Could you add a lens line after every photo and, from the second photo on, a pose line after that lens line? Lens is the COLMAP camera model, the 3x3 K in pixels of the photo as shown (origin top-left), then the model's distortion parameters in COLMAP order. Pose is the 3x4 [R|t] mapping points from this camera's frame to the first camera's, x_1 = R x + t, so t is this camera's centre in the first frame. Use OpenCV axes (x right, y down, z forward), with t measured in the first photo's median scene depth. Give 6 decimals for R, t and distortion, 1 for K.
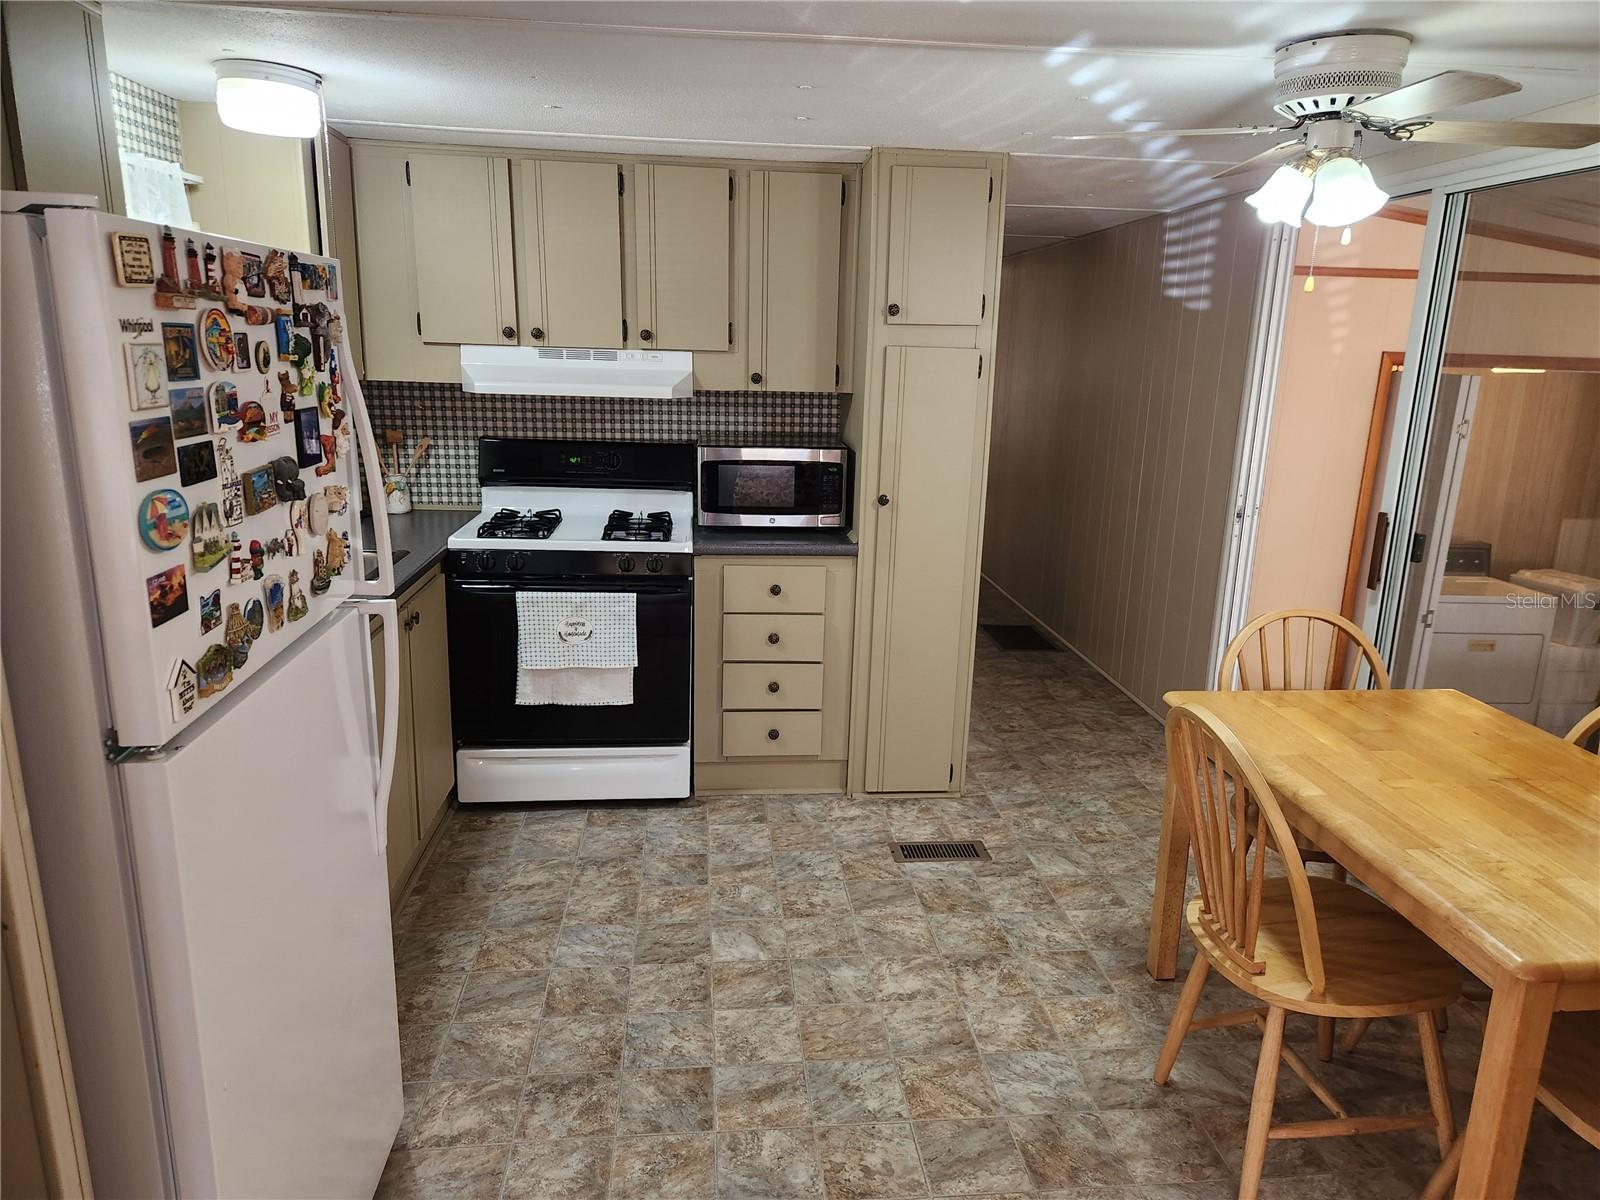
lens RADIAL K [[1070.0, 0, 810.9], [0, 1070.0, 608.8], [0, 0, 1]] dist [0.070581, -0.043866]
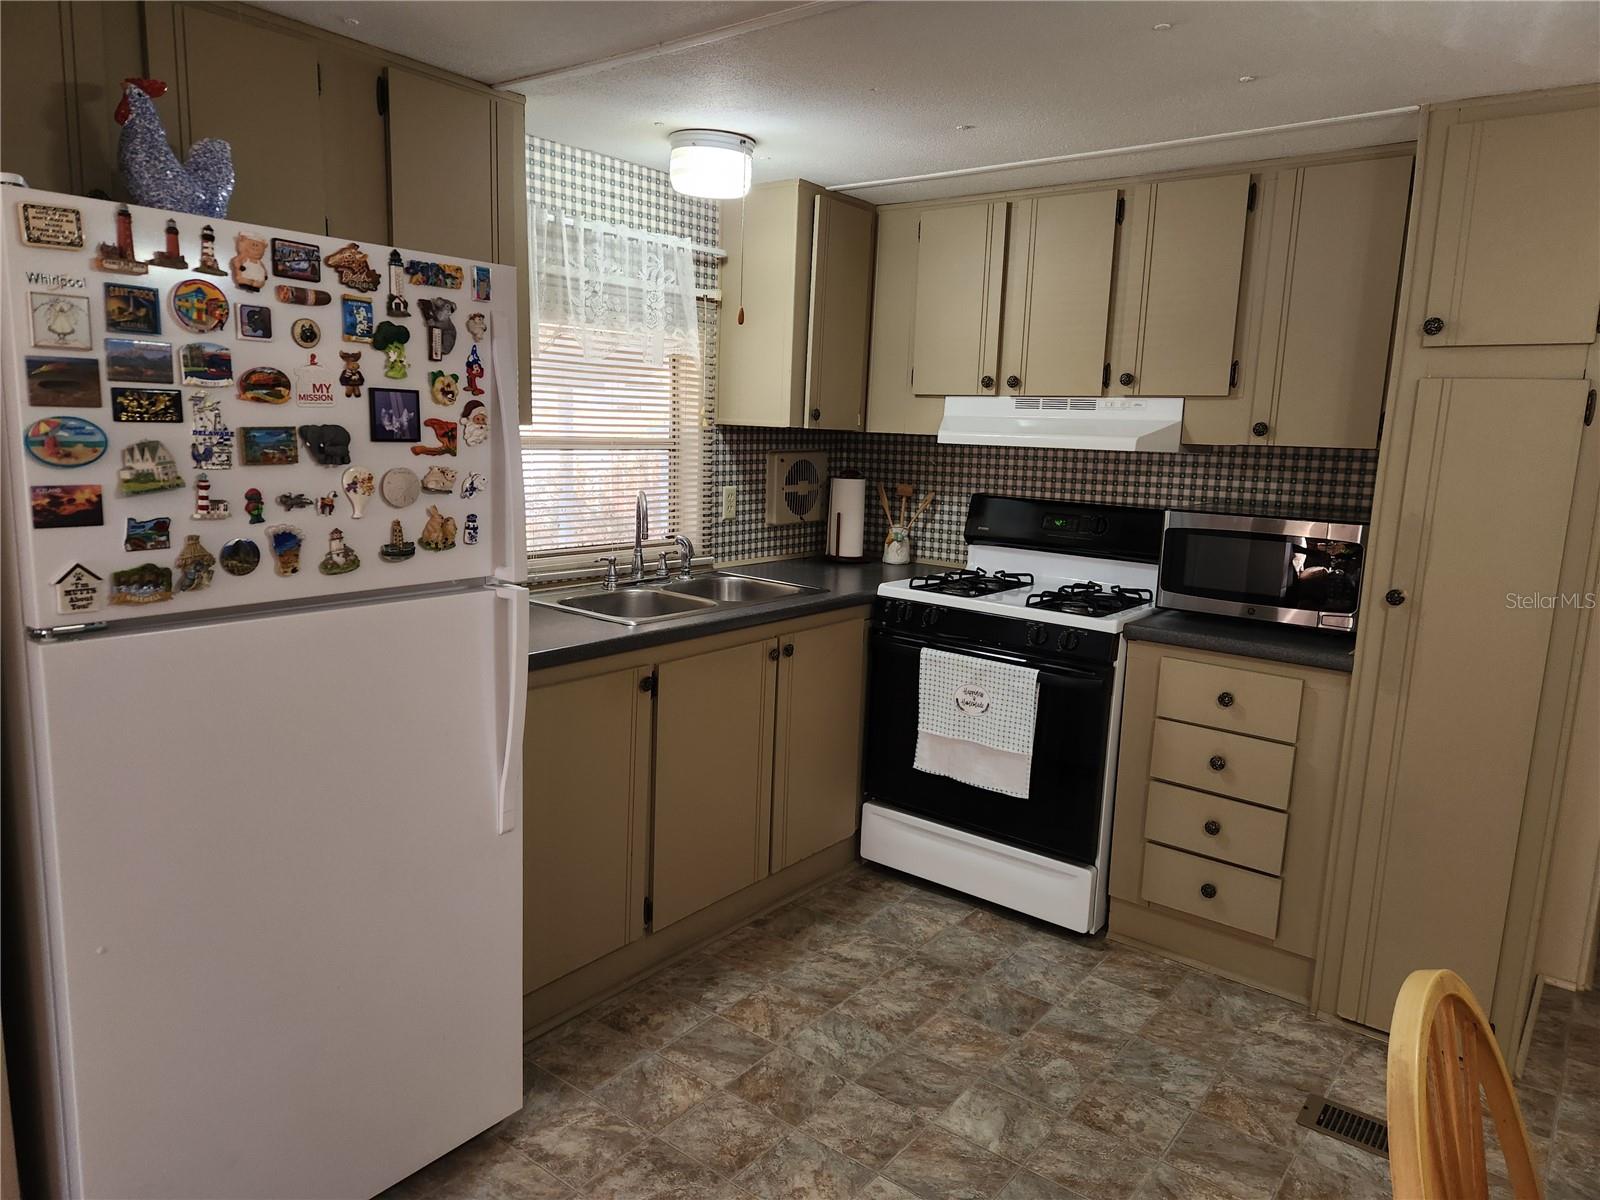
lens RADIAL K [[1070.0, 0, 797.6], [0, 1070.0, 602.3], [0, 0, 1]] dist [0.070581, -0.043866]
pose [[0.716826, 0.113422, -0.687965, 0.271385], [-0.183721, 0.982537, -0.029441, -0.006951], [0.672612, 0.147498, 0.725147, 0.228669]]
